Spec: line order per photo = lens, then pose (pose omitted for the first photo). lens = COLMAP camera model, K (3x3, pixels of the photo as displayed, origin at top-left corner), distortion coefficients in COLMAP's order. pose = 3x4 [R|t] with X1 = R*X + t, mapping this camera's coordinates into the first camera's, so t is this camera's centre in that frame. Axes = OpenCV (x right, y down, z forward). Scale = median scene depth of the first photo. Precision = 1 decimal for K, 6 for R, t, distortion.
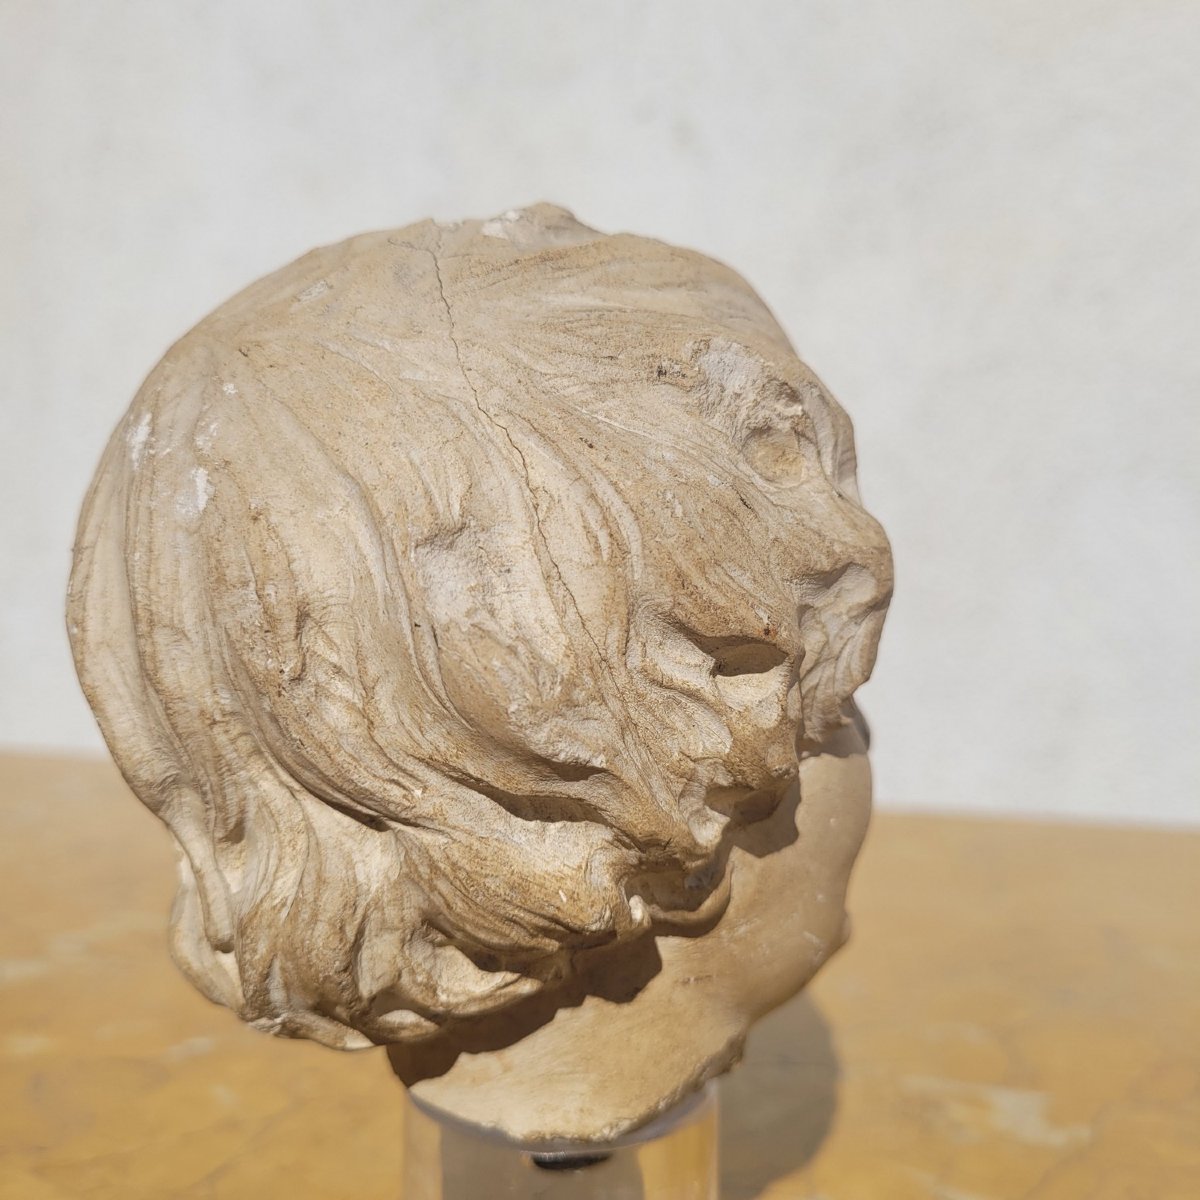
lens RADIAL K [[1315.6, 0, 600.0], [0, 1315.6, 600.0], [0, 0, 1]] dist [-0.017841, -0.007097]
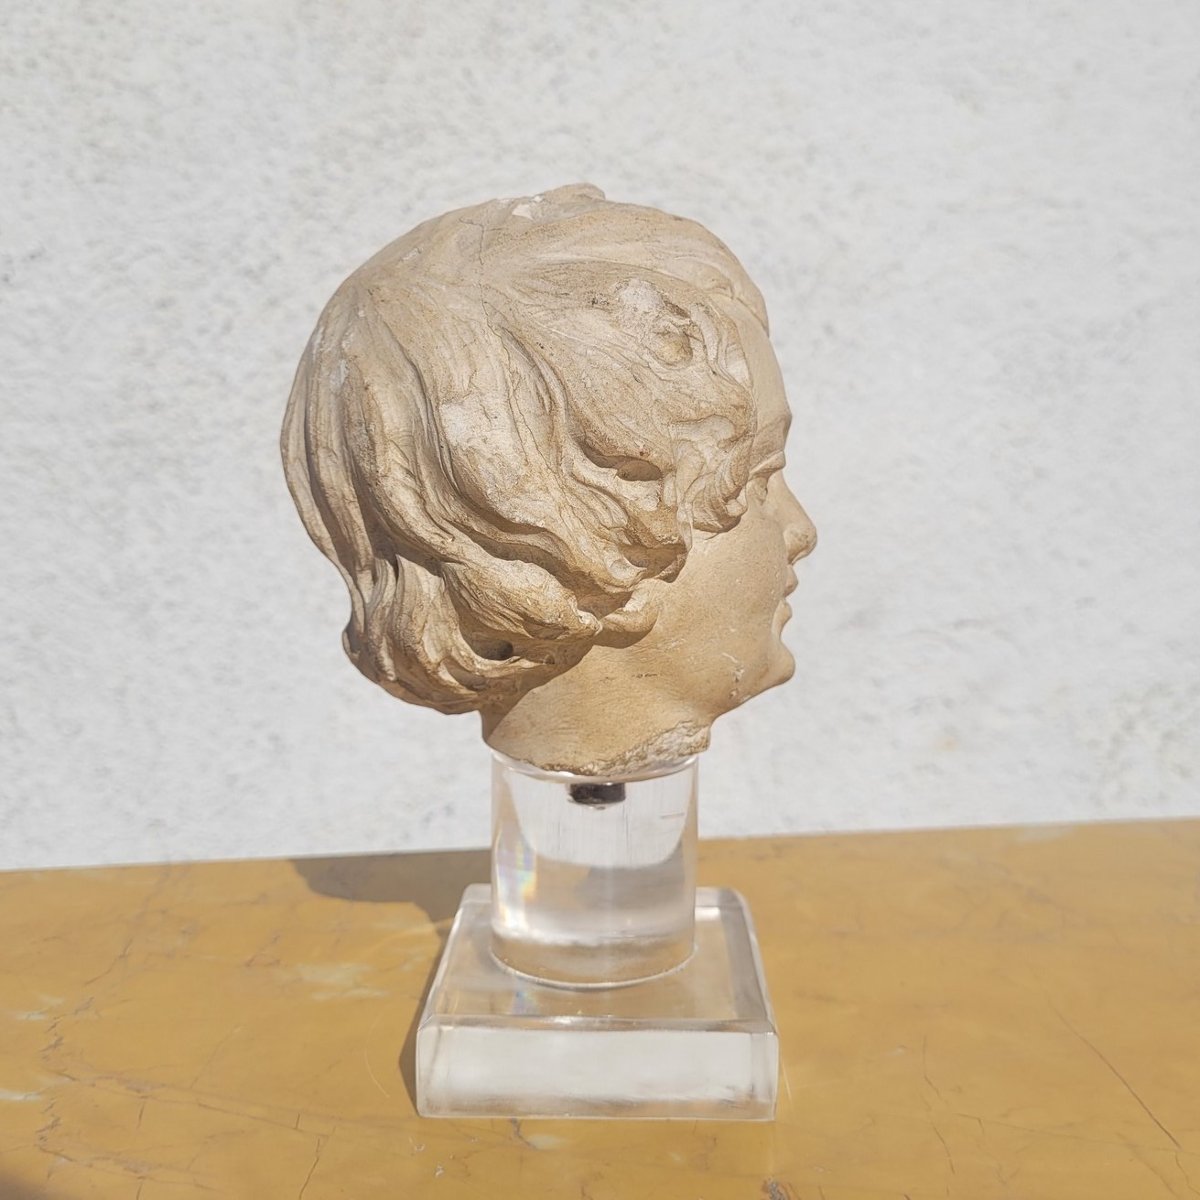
lens RADIAL K [[1537.4, 0, 641.1], [0, 1537.4, 516.9], [0, 0, 1]] dist [0.011149, -0.020739]
pose [[0.970321, 0.019950, -0.240994, 0.609757], [-0.011345, 0.999249, 0.037042, 0.032113], [0.241552, -0.033209, 0.969819, -0.959742]]
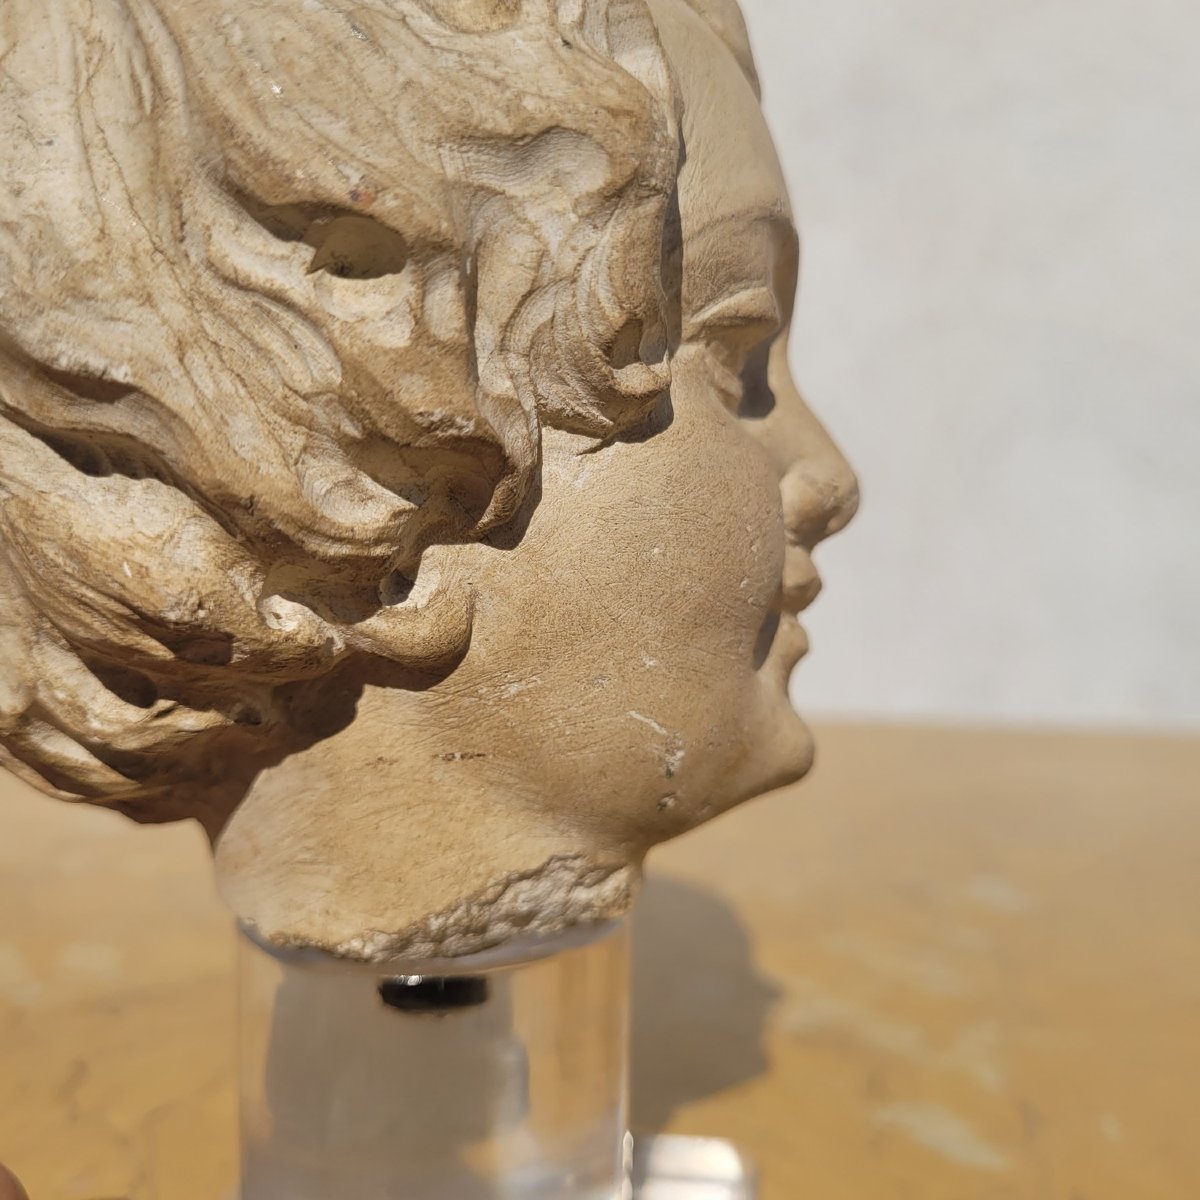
lens RADIAL K [[1346.8, 0, 600.0], [0, 1346.8, 600.0], [0, 0, 1]] dist [-0.061443, 0.022292]
pose [[0.916764, 0.014331, -0.399171, 0.531333], [-0.016256, 0.999867, -0.001436, 0.237457], [0.399097, 0.007806, 0.916875, 0.391231]]
